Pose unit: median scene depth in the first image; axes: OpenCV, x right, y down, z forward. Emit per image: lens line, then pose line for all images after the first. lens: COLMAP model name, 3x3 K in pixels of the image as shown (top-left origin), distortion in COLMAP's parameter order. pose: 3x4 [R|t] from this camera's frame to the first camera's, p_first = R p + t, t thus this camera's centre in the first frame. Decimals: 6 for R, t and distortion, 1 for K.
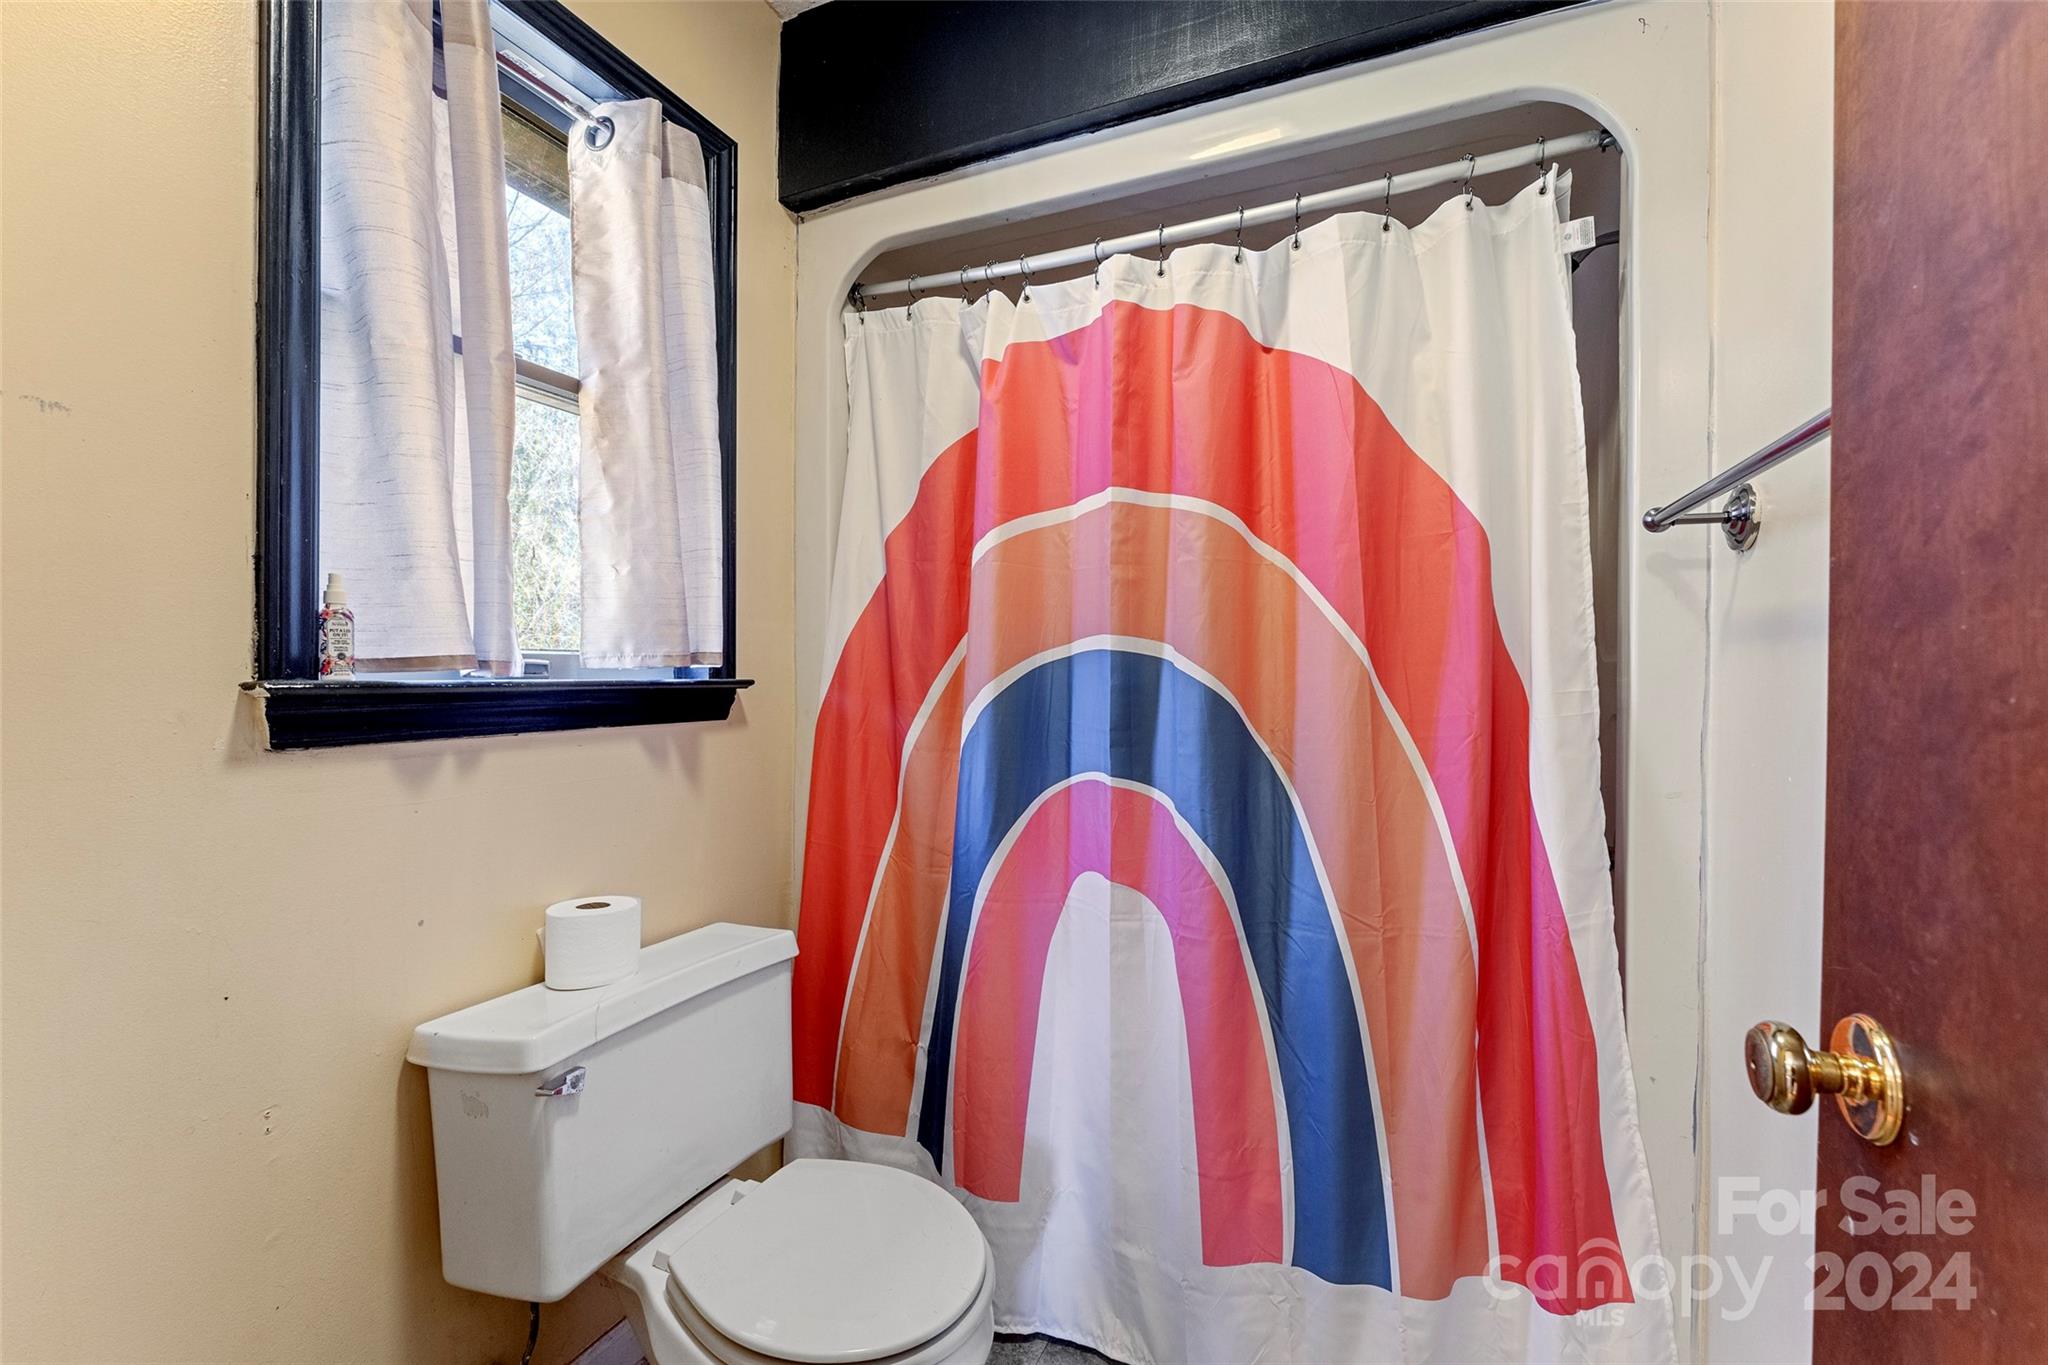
lens RADIAL K [[826.6, 0, 1033.6], [0, 826.6, 686.2], [0, 0, 1]] dist [-0.001948, 0.000755]
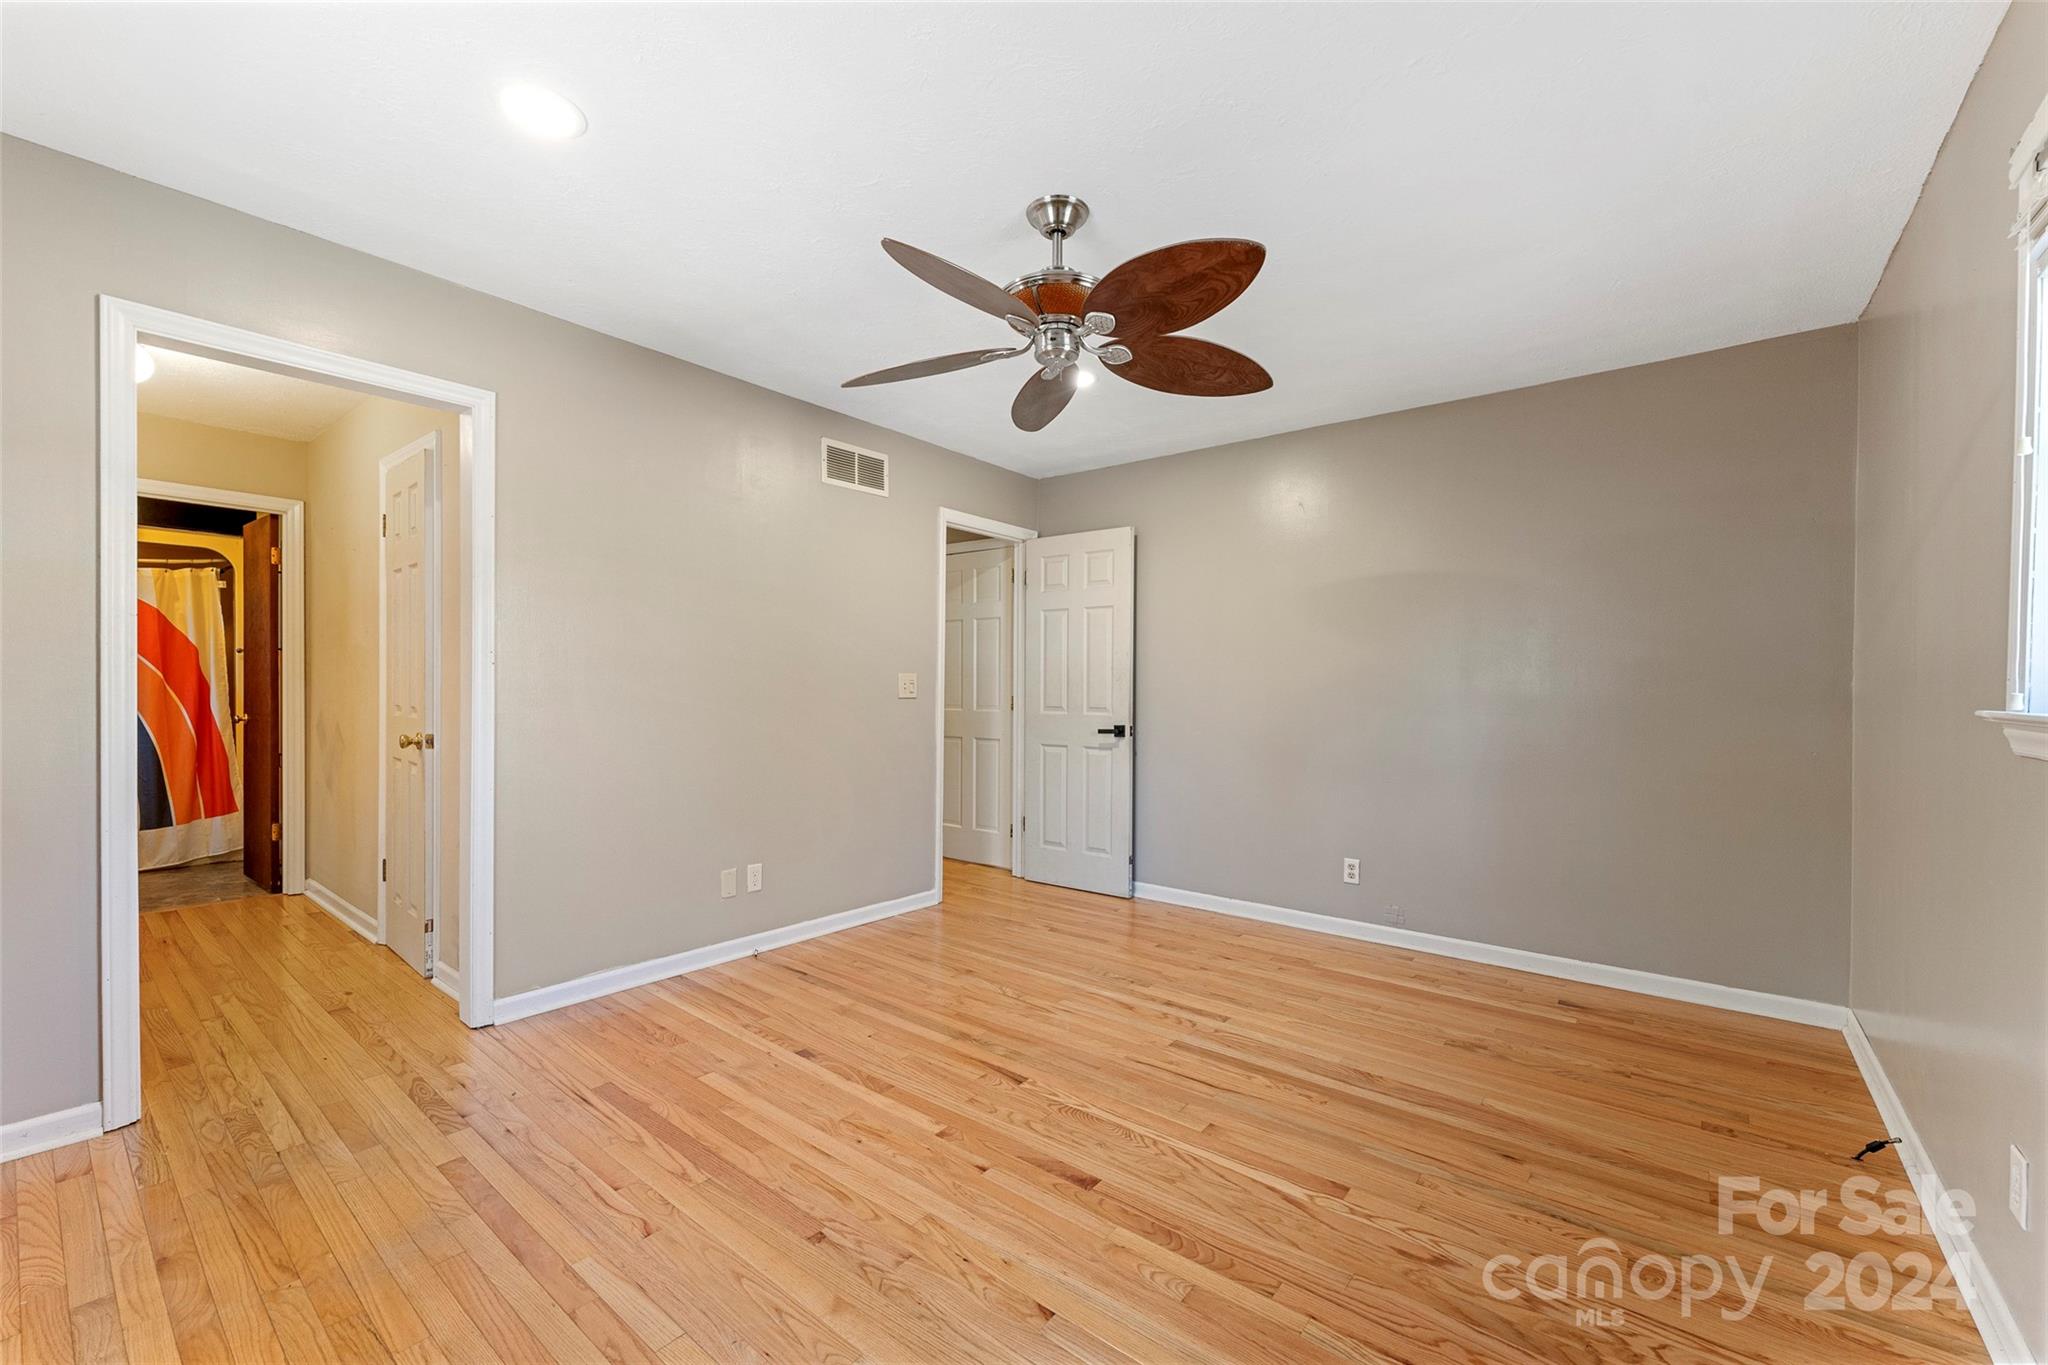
lens RADIAL K [[826.6, 0, 1034.3], [0, 826.6, 699.6], [0, 0, 1]] dist [-0.001948, 0.000755]
pose [[0.258385, -0.014317, 0.965936, -2.395811], [0.002288, 0.999896, 0.014208, 0.031342], [-0.966039, -0.001462, 0.258391, -4.170587]]
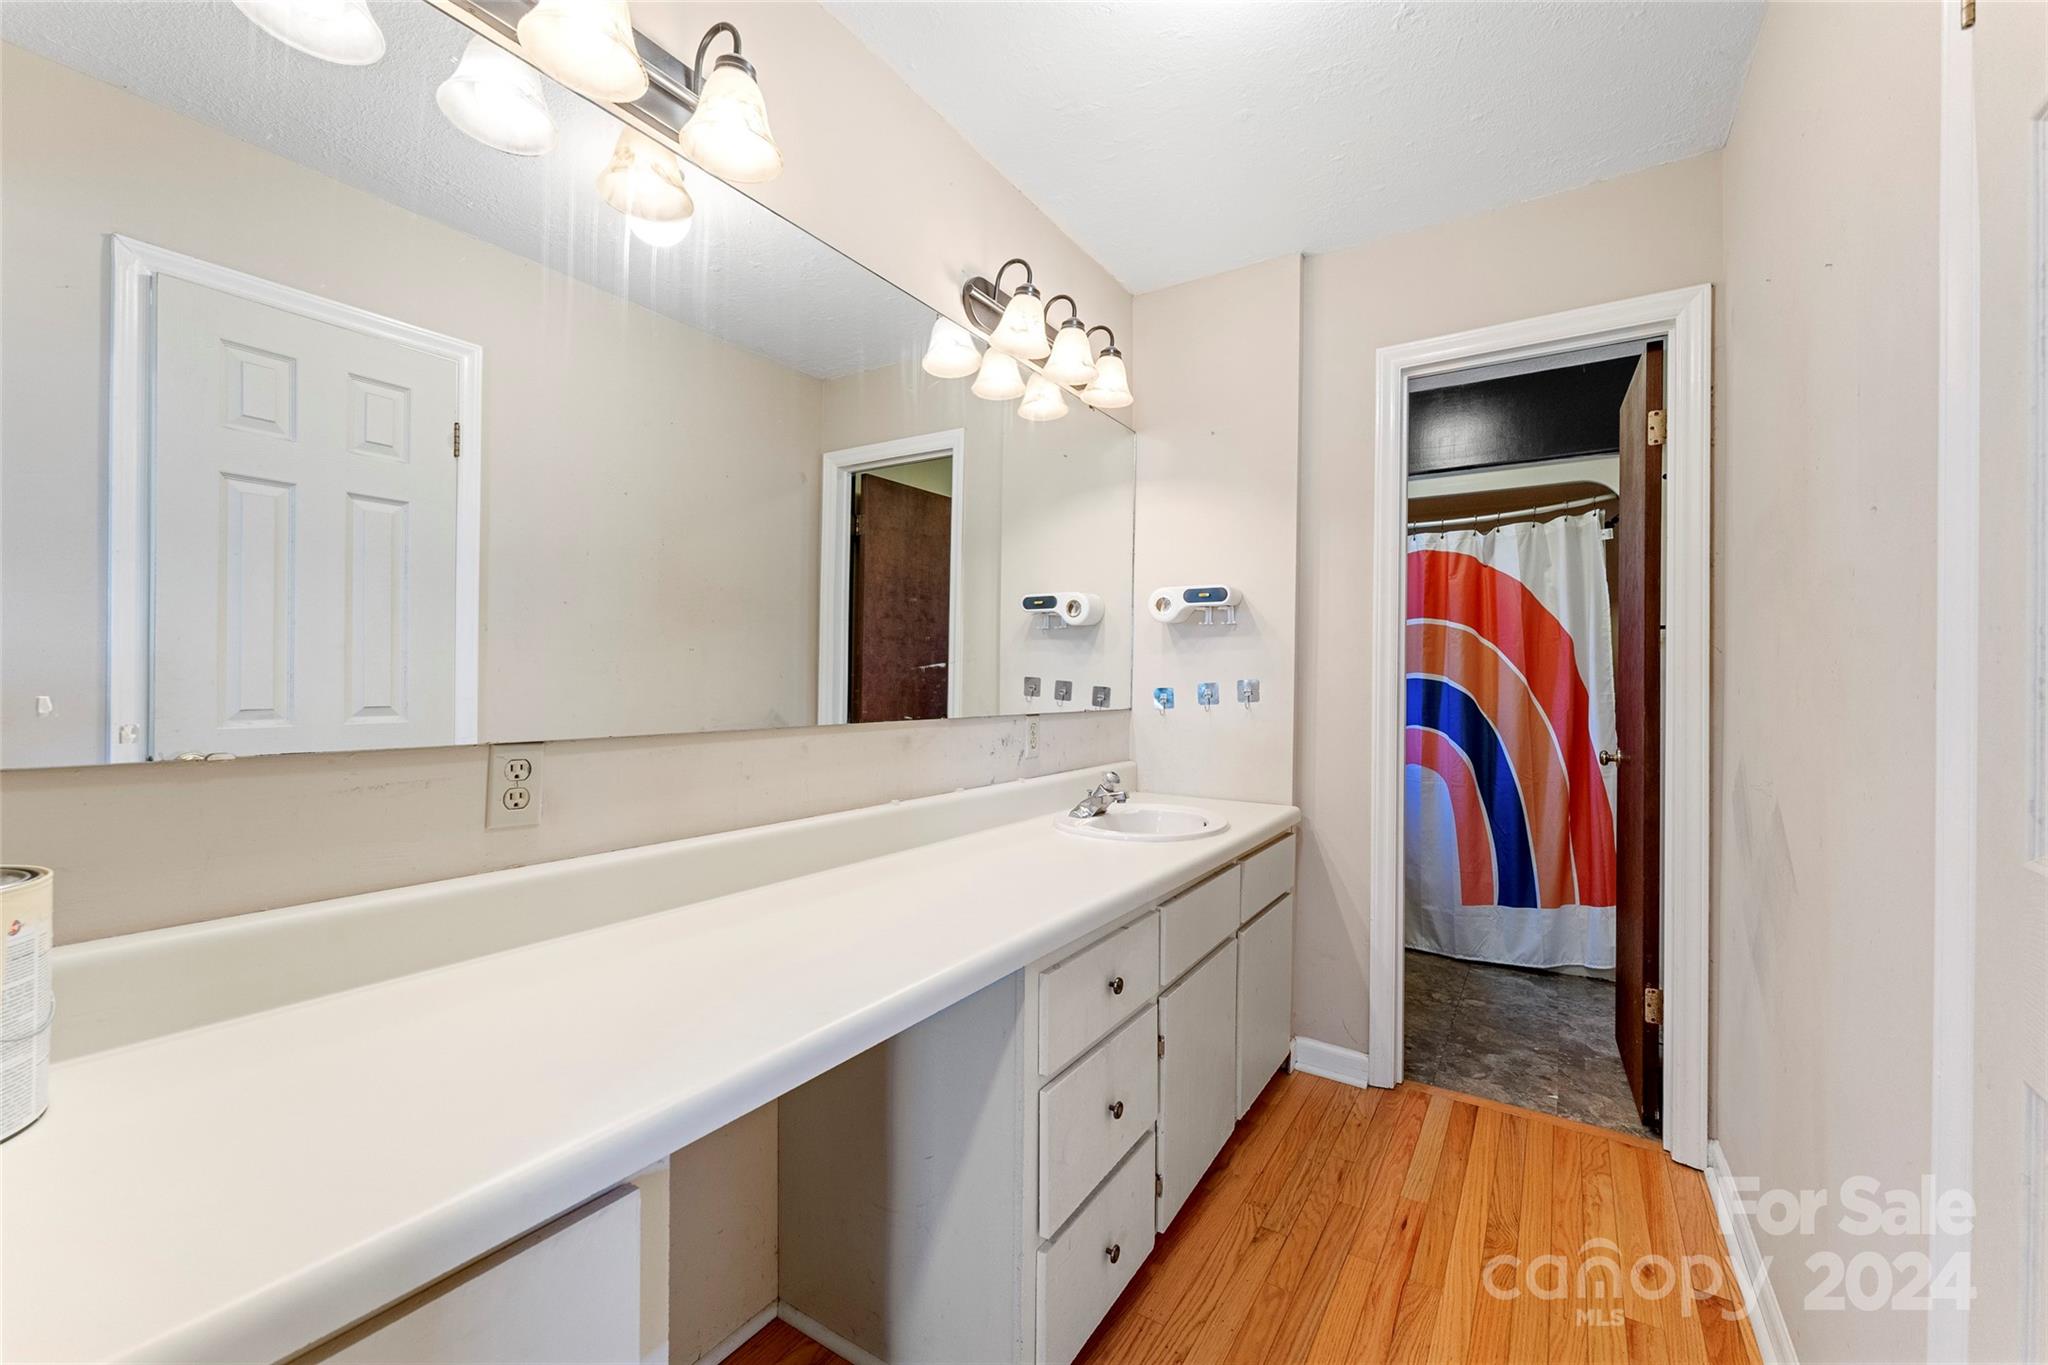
lens RADIAL K [[826.6, 0, 1018.7], [0, 826.6, 682.8], [0, 0, 1]] dist [-0.001948, 0.000755]
pose [[0.986311, 0.001965, -0.164881, -0.804615], [-0.004183, 0.999905, -0.013108, 0.011099], [0.164840, 0.013618, 0.986226, -1.976392]]
